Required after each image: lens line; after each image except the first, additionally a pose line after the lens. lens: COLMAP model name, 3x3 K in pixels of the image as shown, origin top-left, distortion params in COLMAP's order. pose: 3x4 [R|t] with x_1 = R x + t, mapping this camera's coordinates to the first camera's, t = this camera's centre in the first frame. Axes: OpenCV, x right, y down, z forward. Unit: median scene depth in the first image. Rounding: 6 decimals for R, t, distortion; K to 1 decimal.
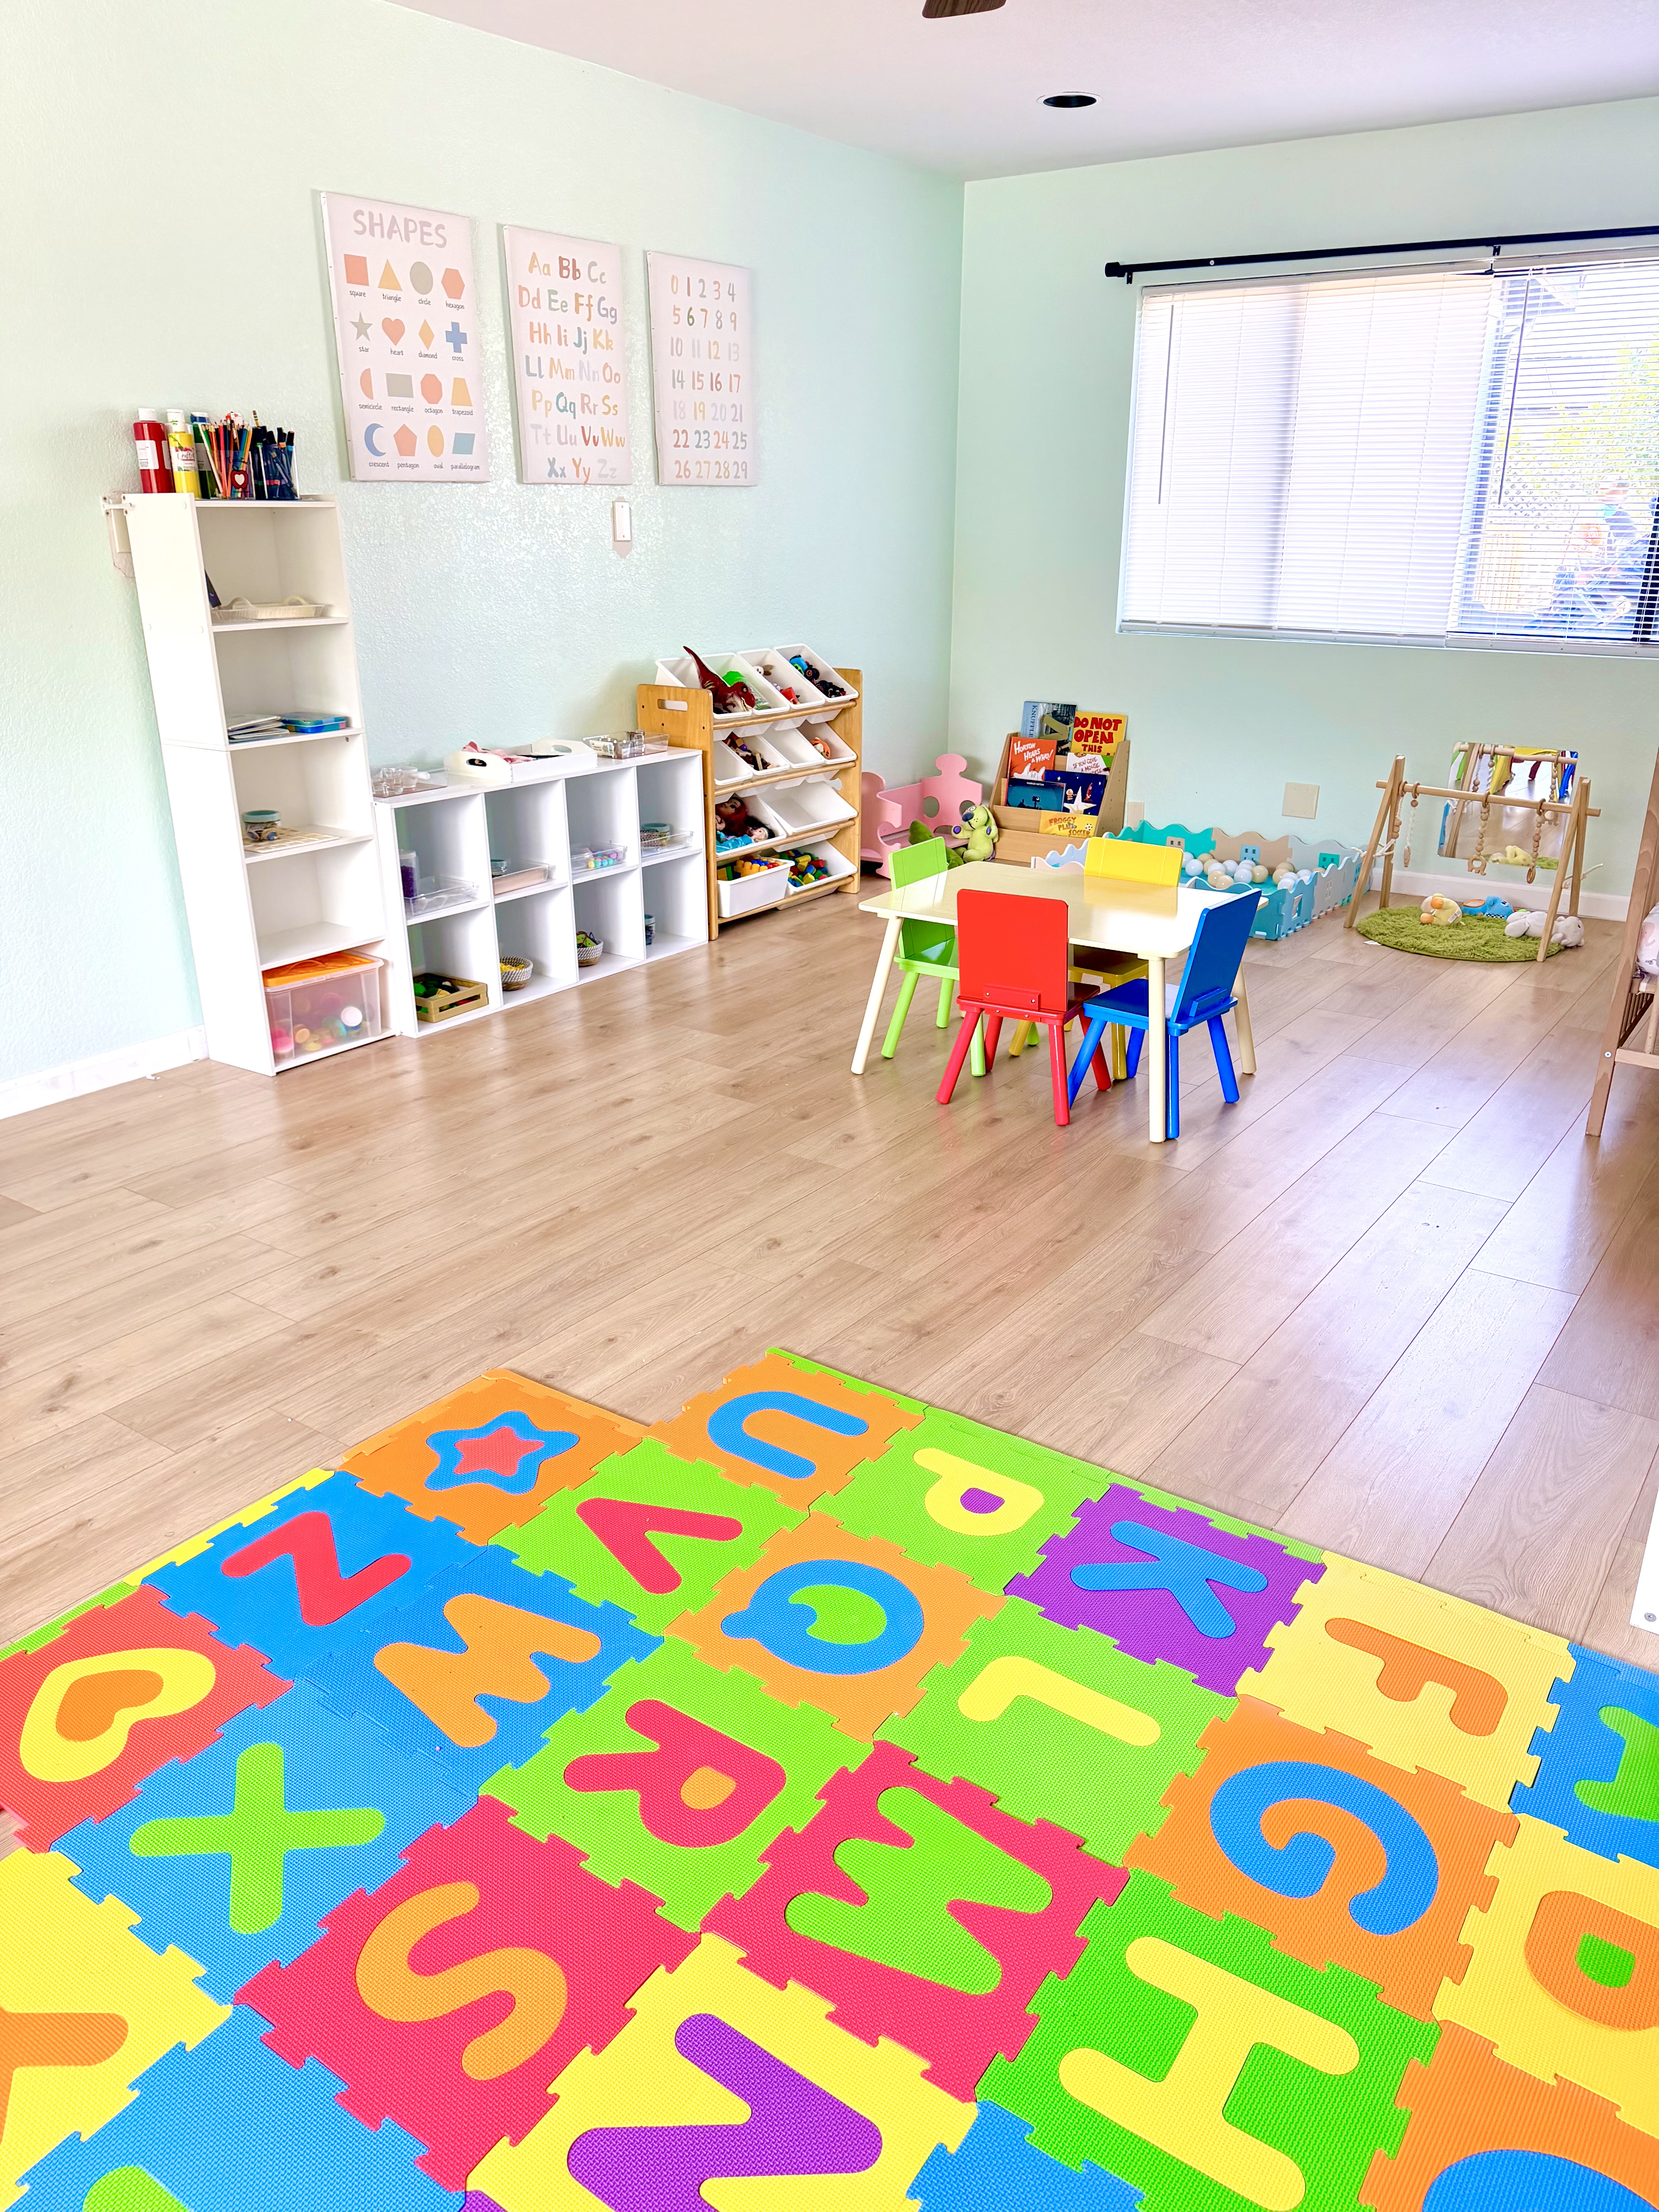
lens RADIAL K [[1548.4, 0, 843.0], [0, 1548.4, 1119.0], [0, 0, 1]] dist [0.068305, -0.099486]
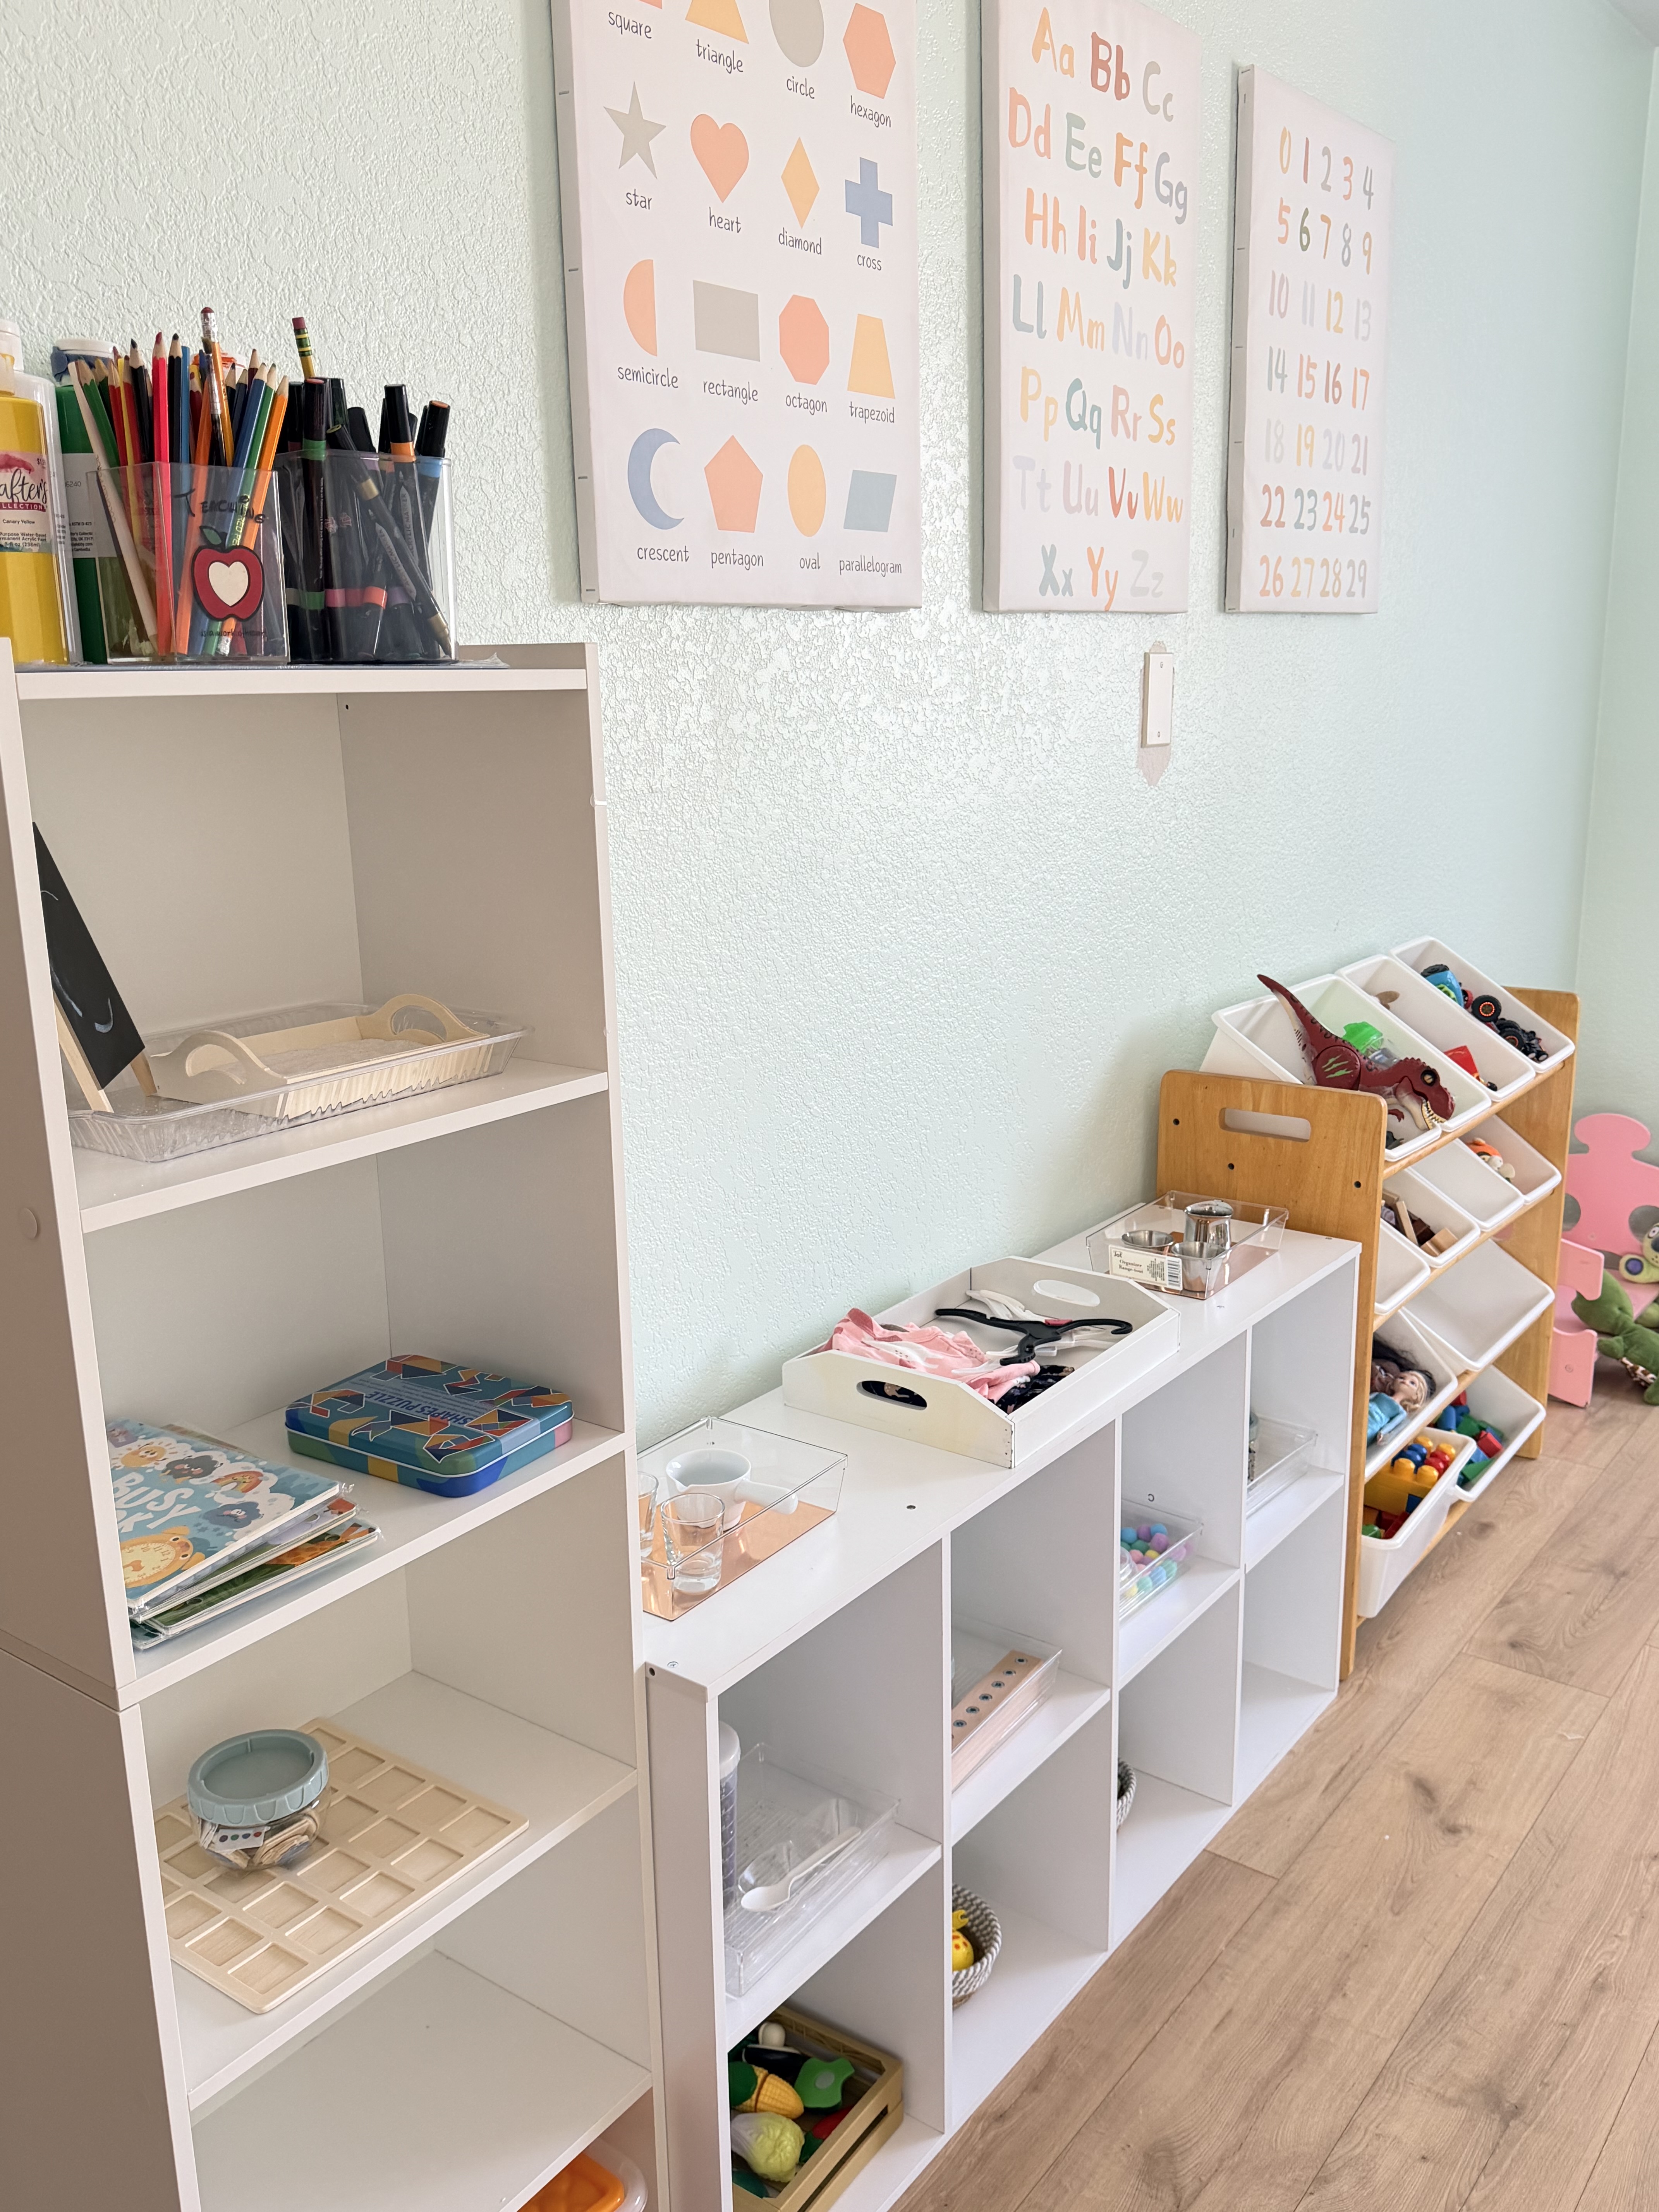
lens RADIAL K [[1798.7, 0, 853.8], [0, 1798.7, 1108.5], [0, 0, 1]] dist [0.097051, -0.201558]
pose [[0.999516, -0.015466, -0.026979, -0.226566], [0.011681, 0.990749, -0.135205, -0.231884], [0.028820, 0.134824, 0.990450, 0.589920]]
